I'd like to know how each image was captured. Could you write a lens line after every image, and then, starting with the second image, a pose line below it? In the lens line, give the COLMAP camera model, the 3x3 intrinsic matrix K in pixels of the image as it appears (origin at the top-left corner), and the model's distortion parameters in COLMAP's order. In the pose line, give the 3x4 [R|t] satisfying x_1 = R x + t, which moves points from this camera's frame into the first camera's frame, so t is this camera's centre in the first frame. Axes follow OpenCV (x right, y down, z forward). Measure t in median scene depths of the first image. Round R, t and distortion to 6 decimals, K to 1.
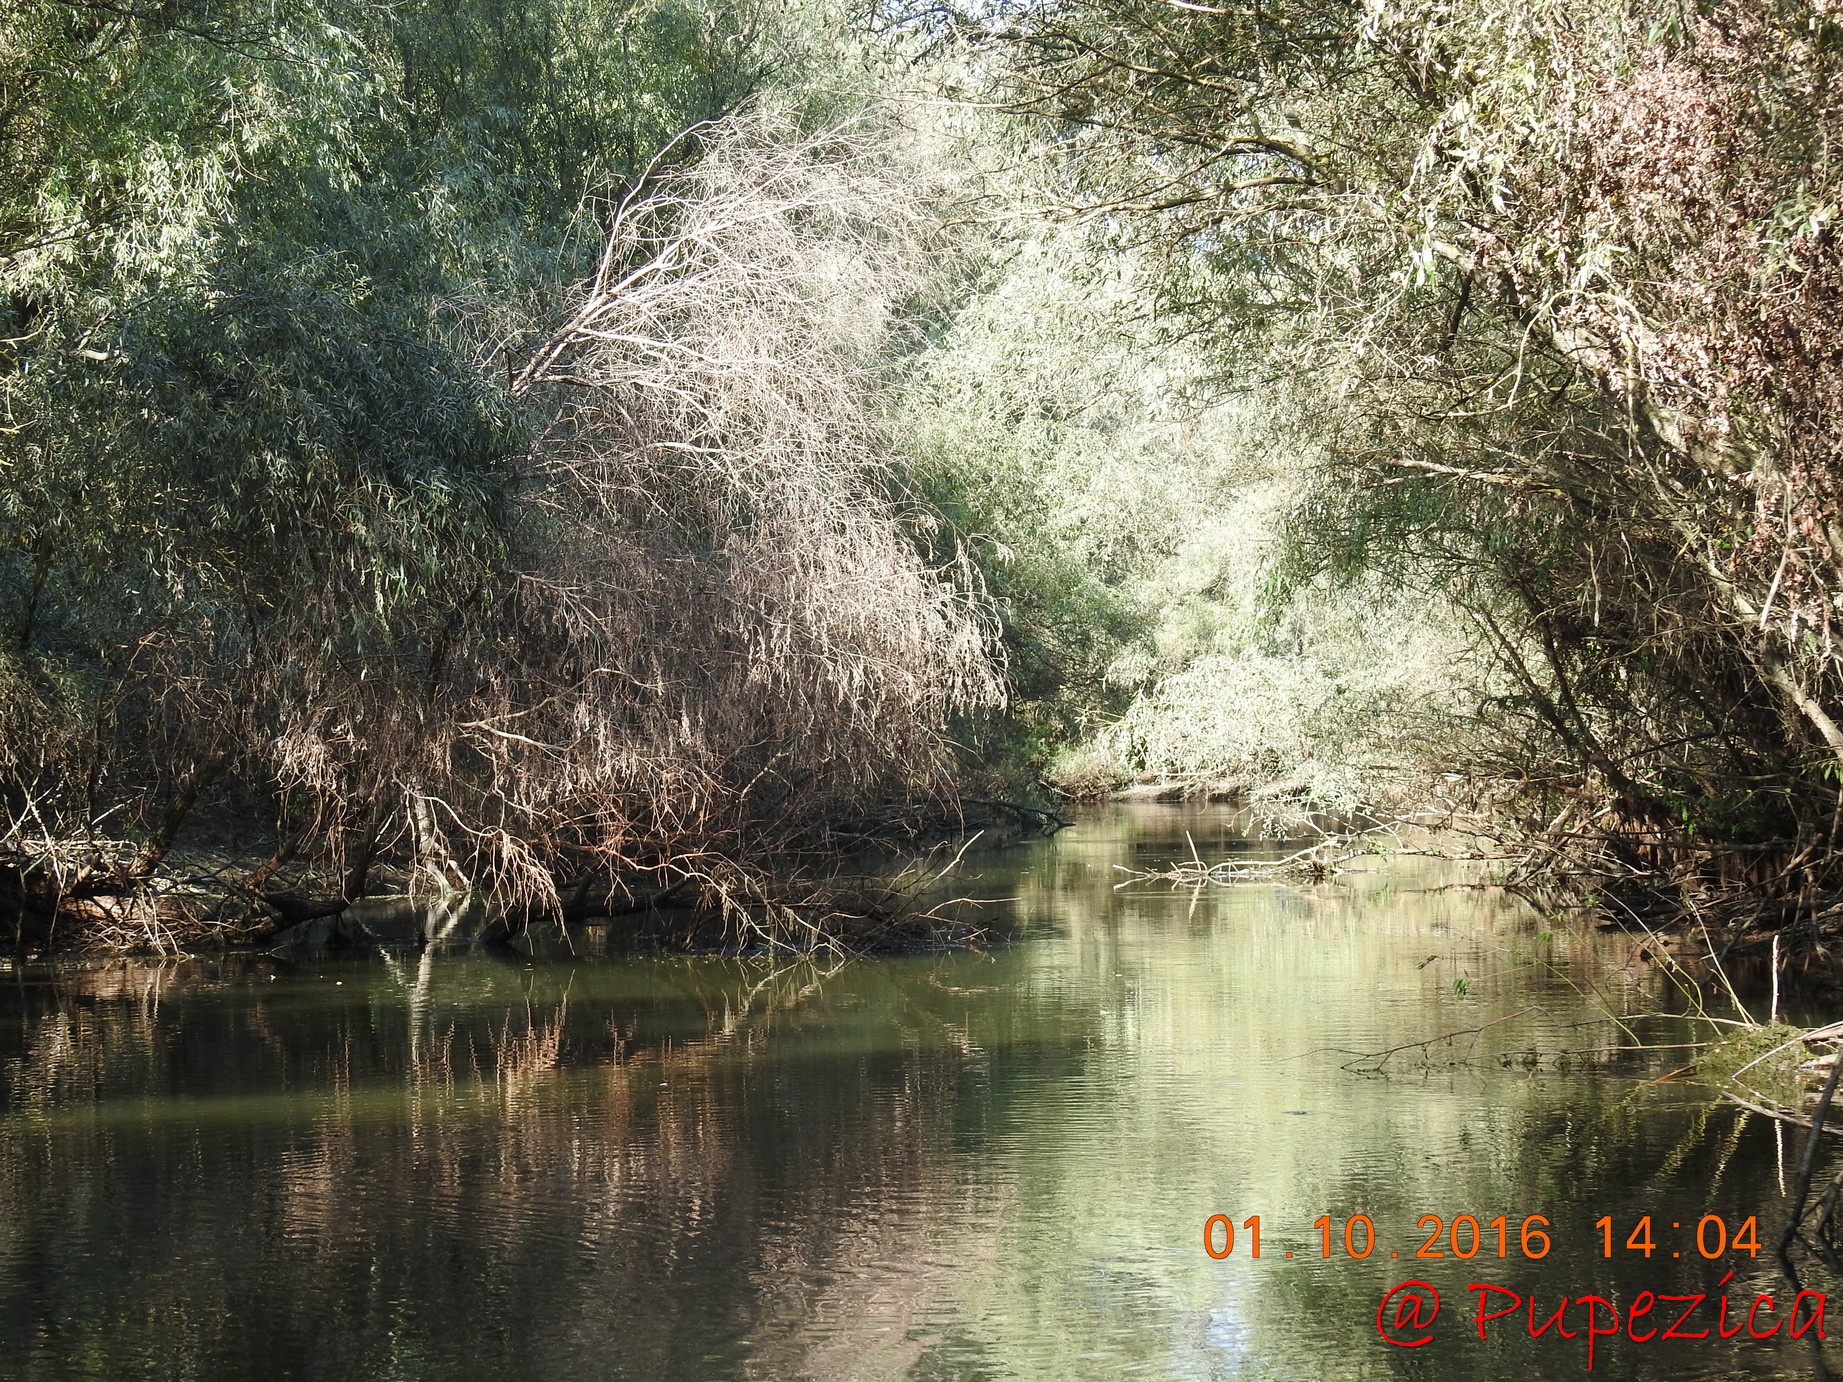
lens RADIAL K [[4480.3, 0, 921.5], [0, 4480.3, 691.0], [0, 0, 1]] dist [-0.013805, 0.331335]
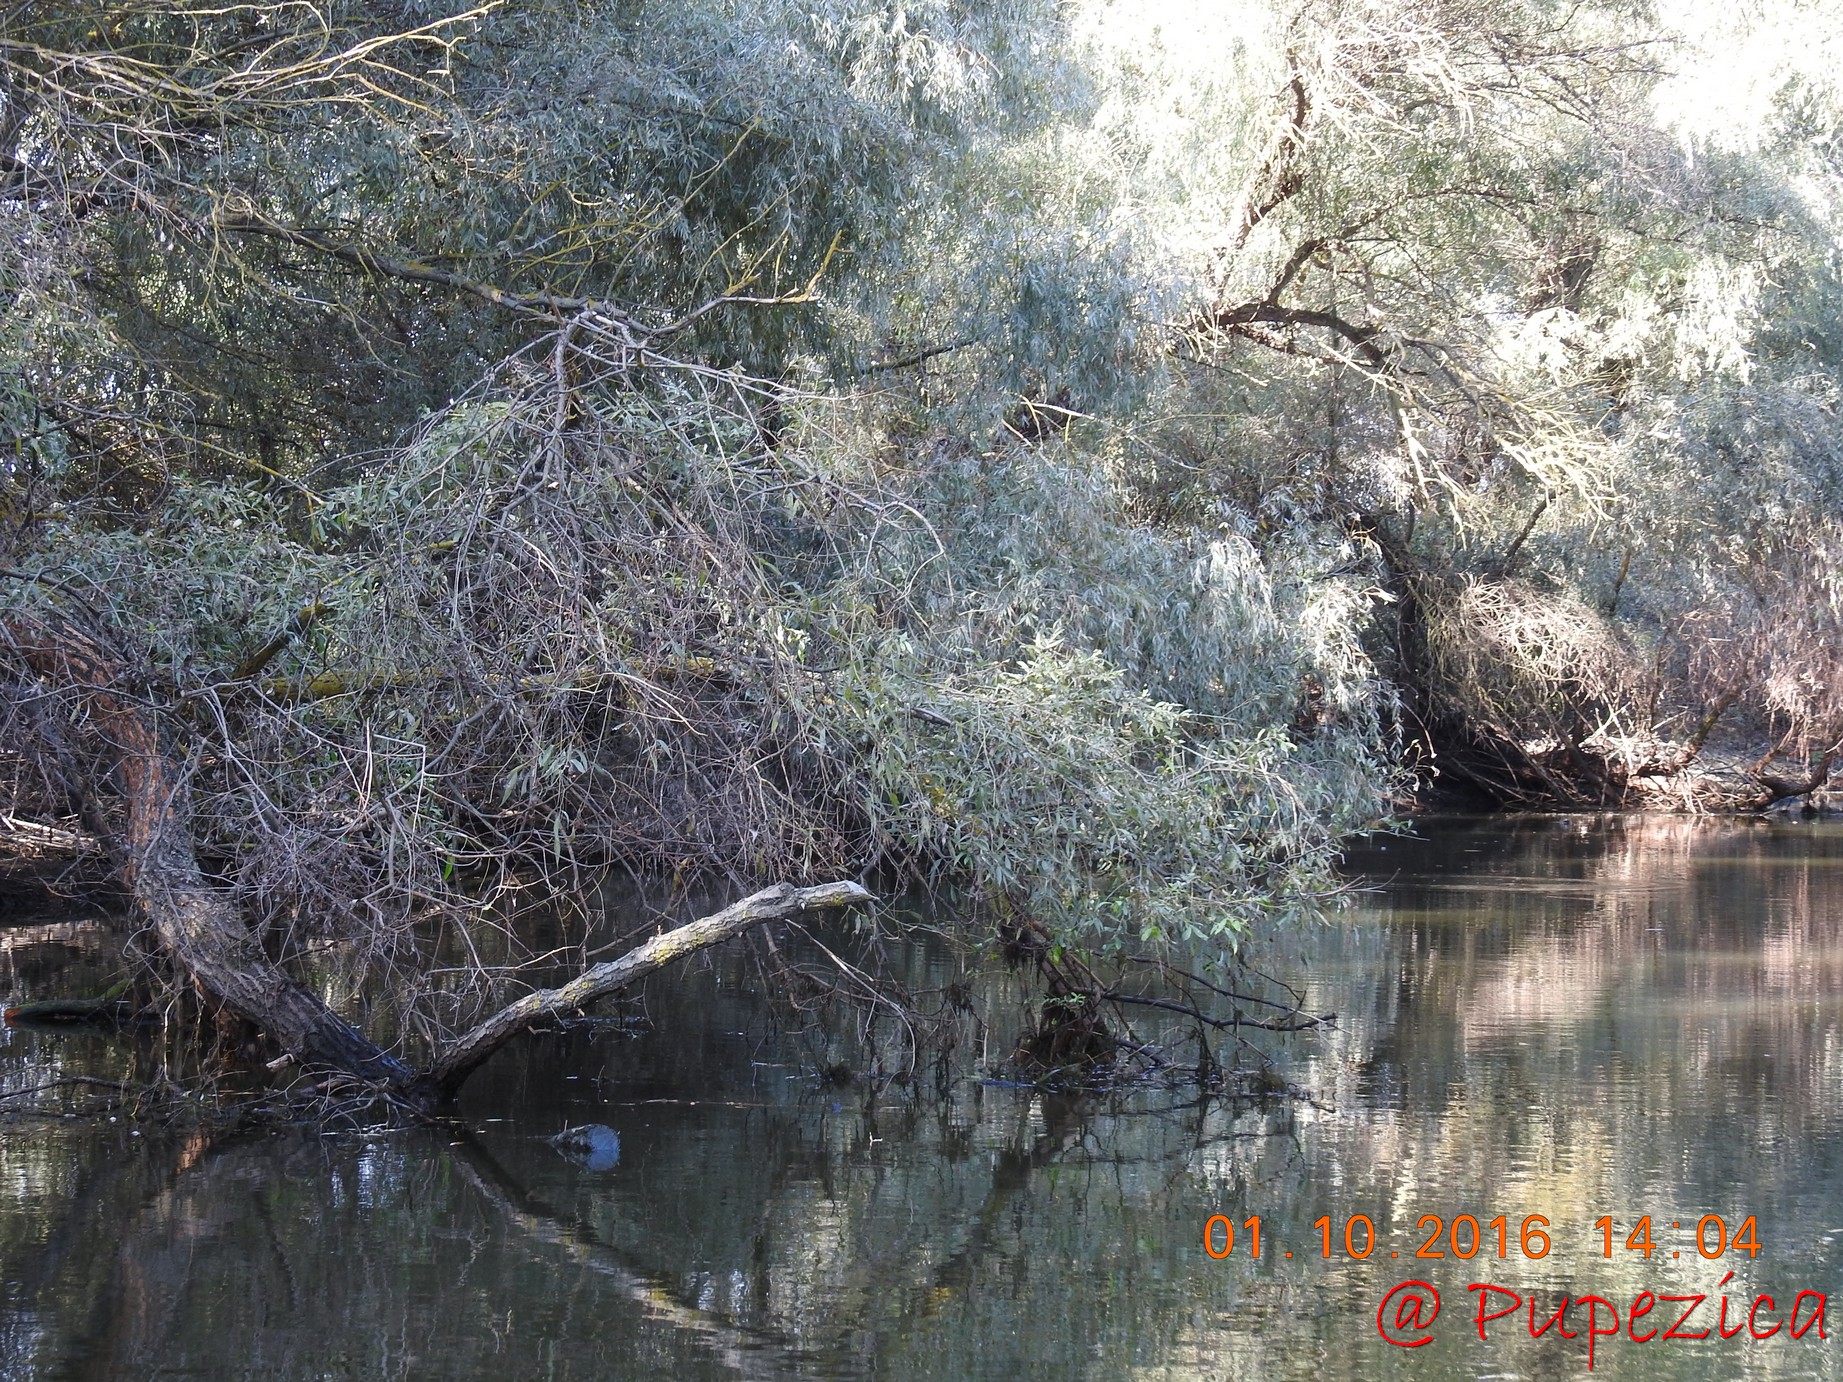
lens RADIAL K [[4401.4, 0, 775.7], [0, 4401.4, 633.1], [0, 0, 1]] dist [-0.052391, -0.171628]
pose [[0.928936, 0.029373, -0.369074, 0.102406], [-0.027426, 0.999568, 0.010521, -0.012393], [0.369224, 0.000349, 0.929340, -0.576644]]
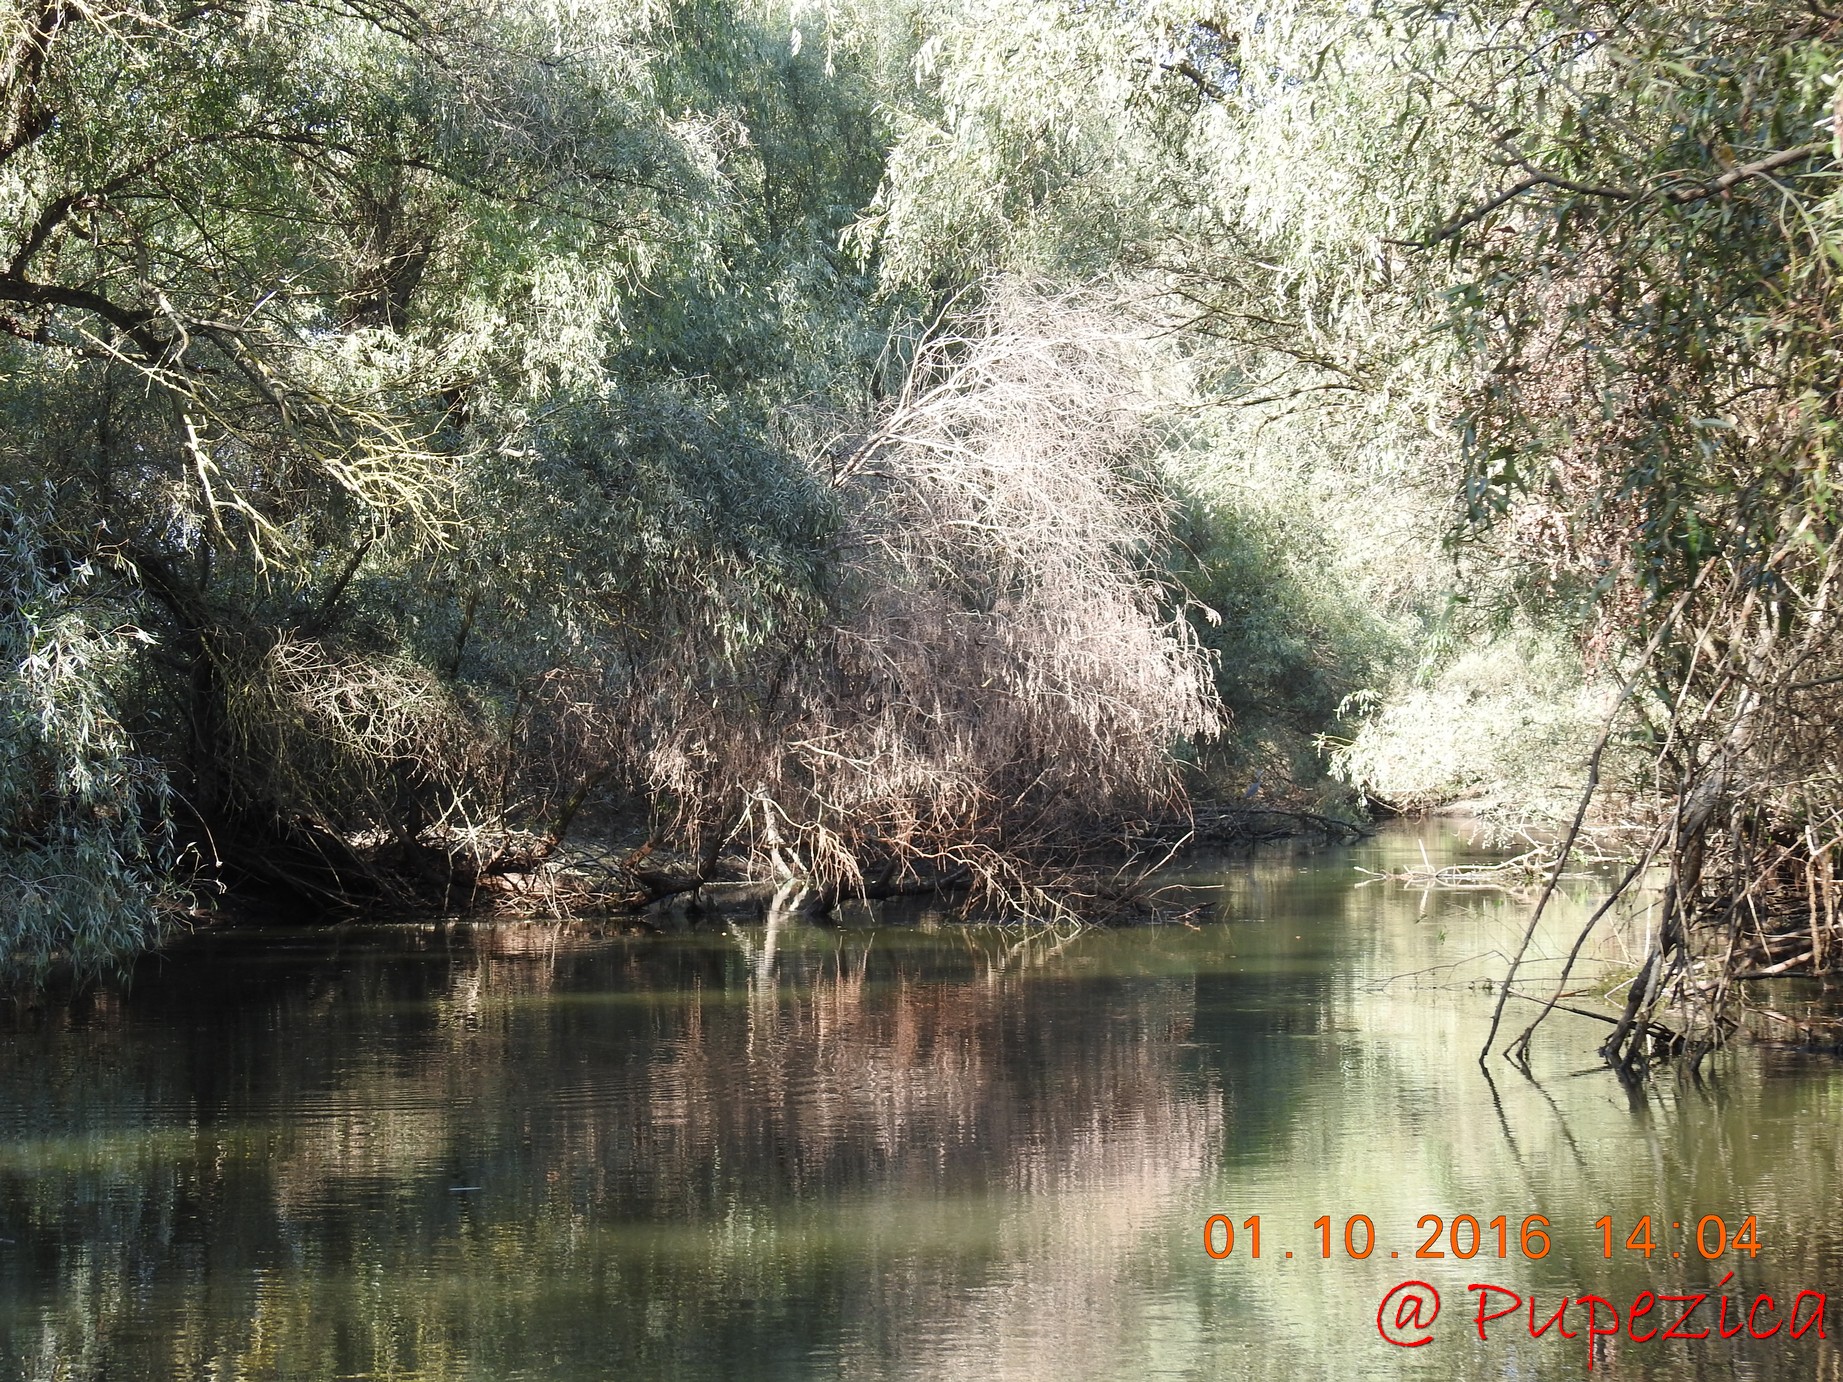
lens RADIAL K [[4480.3, 0, 921.5], [0, 4480.3, 691.0], [0, 0, 1]] dist [-0.013805, 0.331335]
pose [[0.996512, 0.013607, -0.082328, 0.040440], [-0.013798, 0.999903, -0.001753, -0.005665], [0.082296, 0.002883, 0.996604, -0.280785]]
